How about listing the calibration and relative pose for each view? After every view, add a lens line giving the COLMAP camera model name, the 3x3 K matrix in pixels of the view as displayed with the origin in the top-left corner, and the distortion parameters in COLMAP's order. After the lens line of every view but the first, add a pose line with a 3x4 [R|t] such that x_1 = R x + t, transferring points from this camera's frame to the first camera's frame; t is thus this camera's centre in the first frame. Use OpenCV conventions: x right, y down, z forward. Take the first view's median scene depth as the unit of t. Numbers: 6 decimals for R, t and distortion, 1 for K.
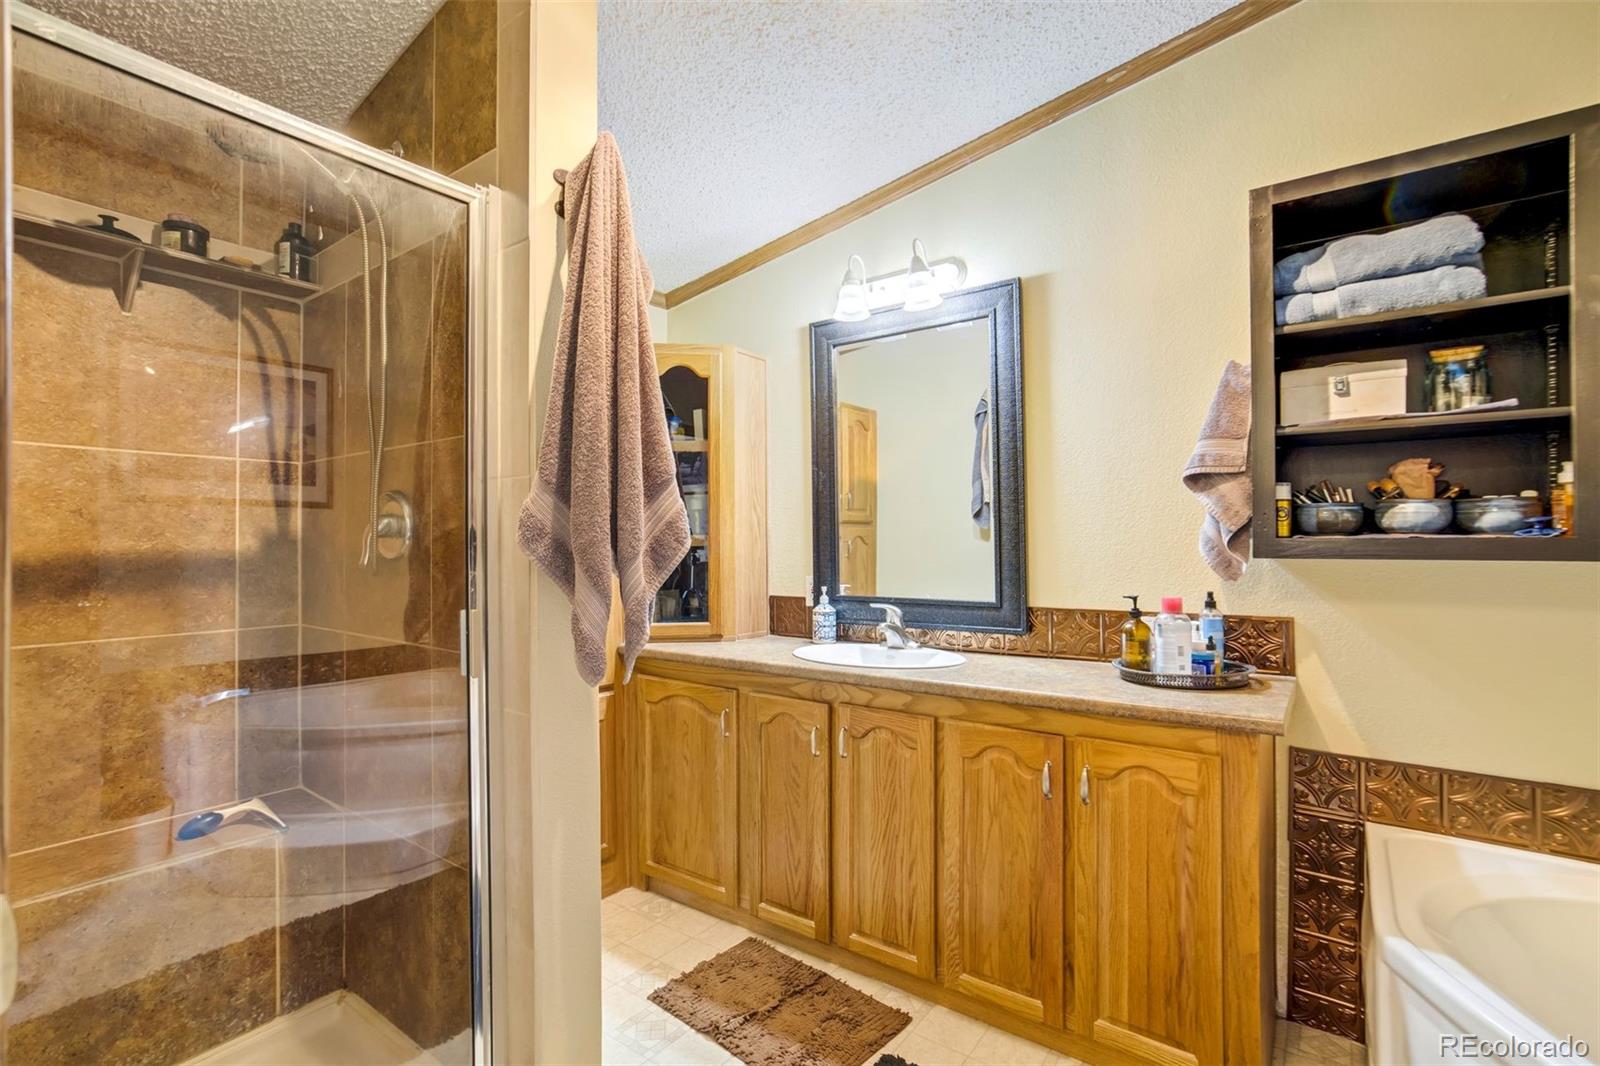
lens RADIAL K [[744.0, 0, 800.2], [0, 744.0, 531.0], [0, 0, 1]] dist [-0.044824, 0.025874]
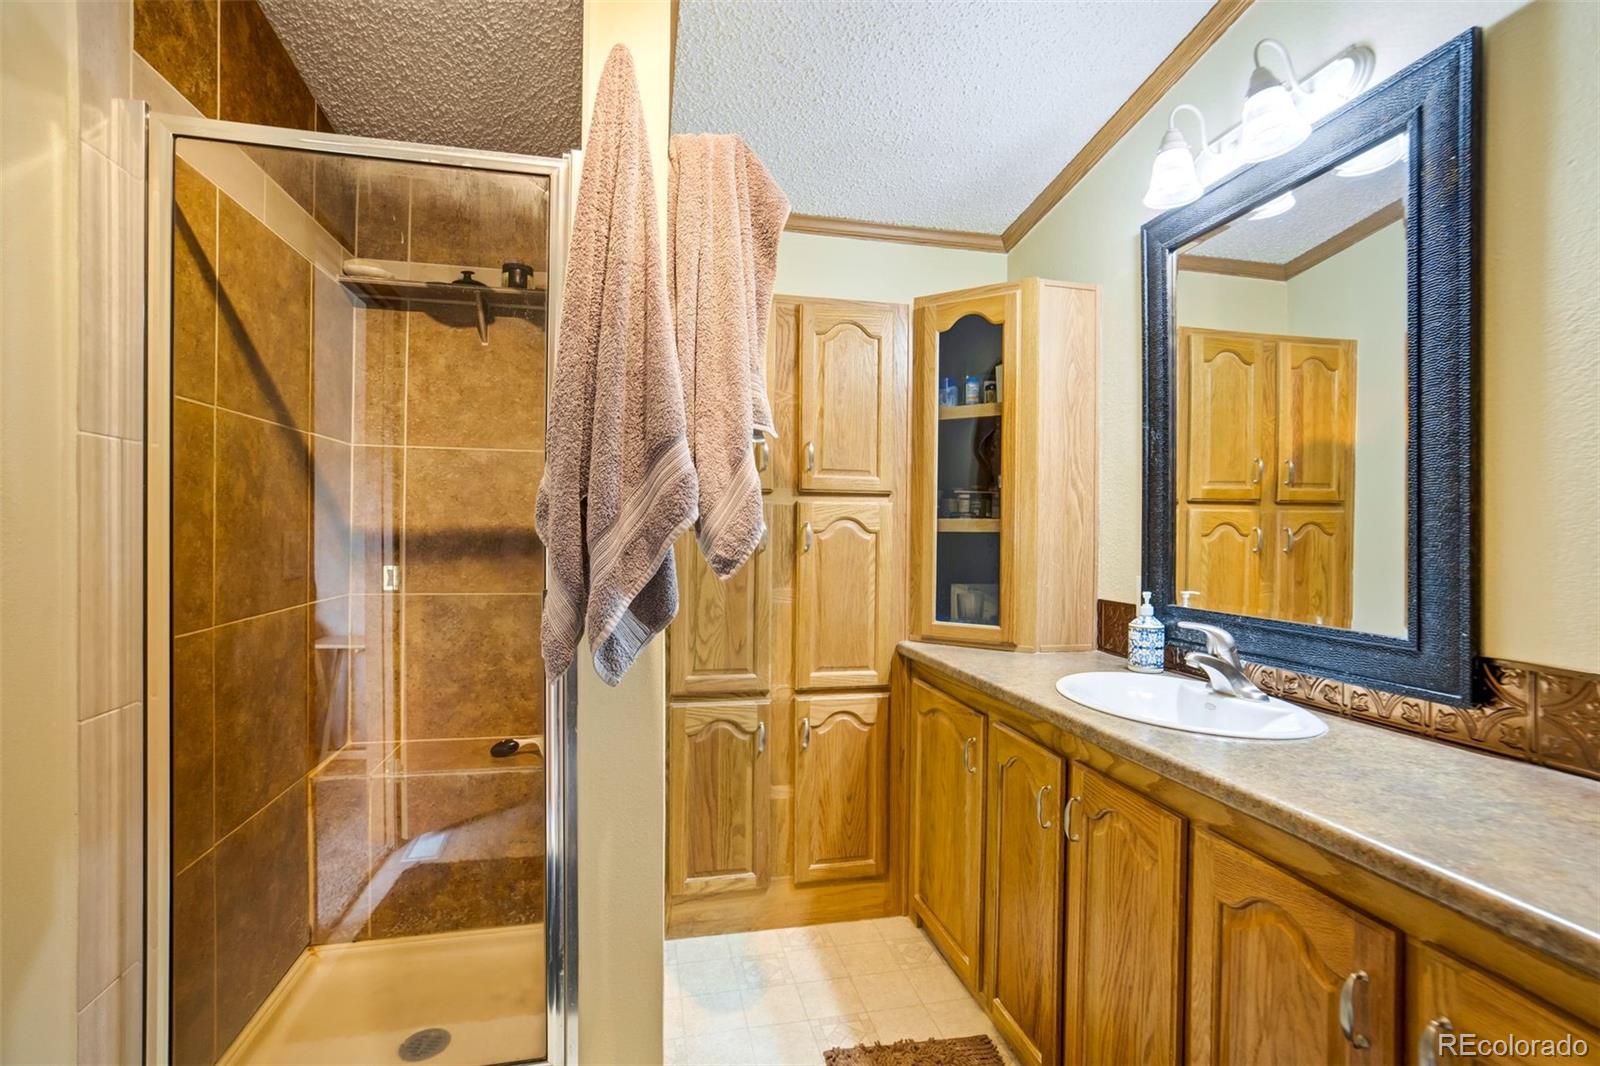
lens RADIAL K [[741.4, 0, 804.7], [0, 741.4, 530.9], [0, 0, 1]] dist [-0.043365, 0.024908]
pose [[0.754806, 0.015917, -0.655755, 0.335109], [-0.005268, 0.999820, 0.018205, 0.007425], [0.655927, -0.010287, 0.754754, 0.350497]]
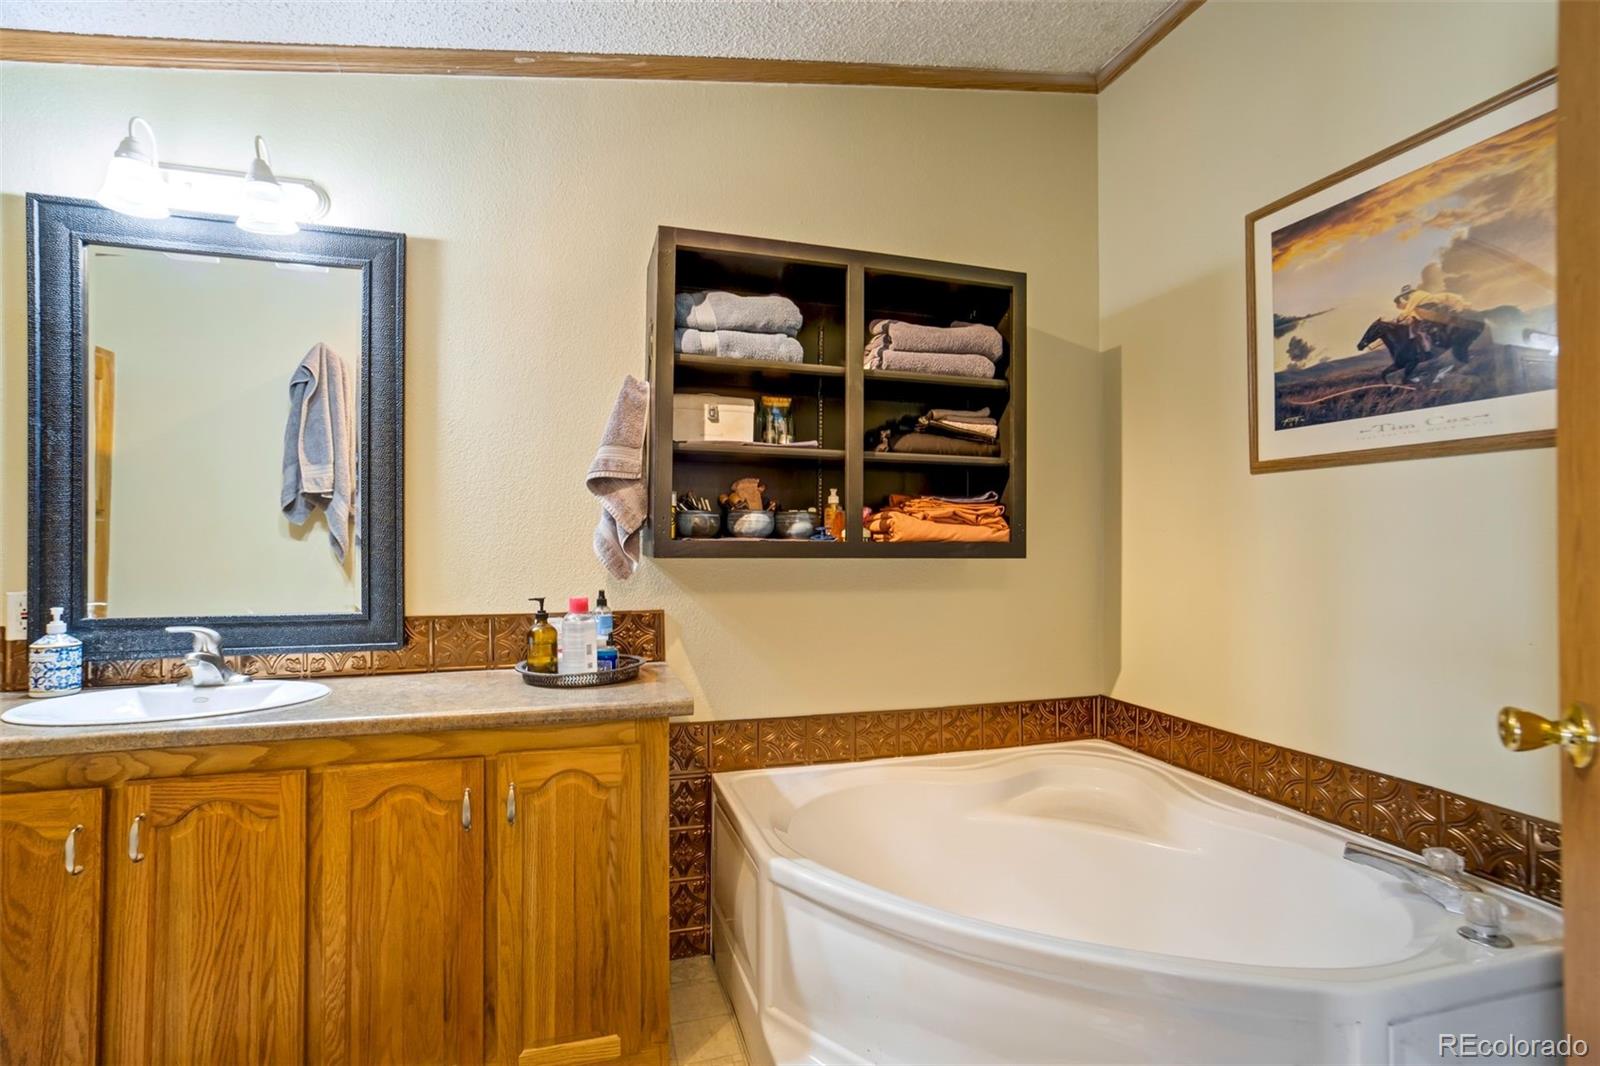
lens RADIAL K [[744.0, 0, 800.2], [0, 744.0, 531.0], [0, 0, 1]] dist [-0.044824, 0.025874]
pose [[0.596648, 0.018655, 0.802286, -0.127249], [-0.018742, 0.999781, -0.009308, 0.002450], [-0.802284, -0.009483, 0.596867, 0.139457]]
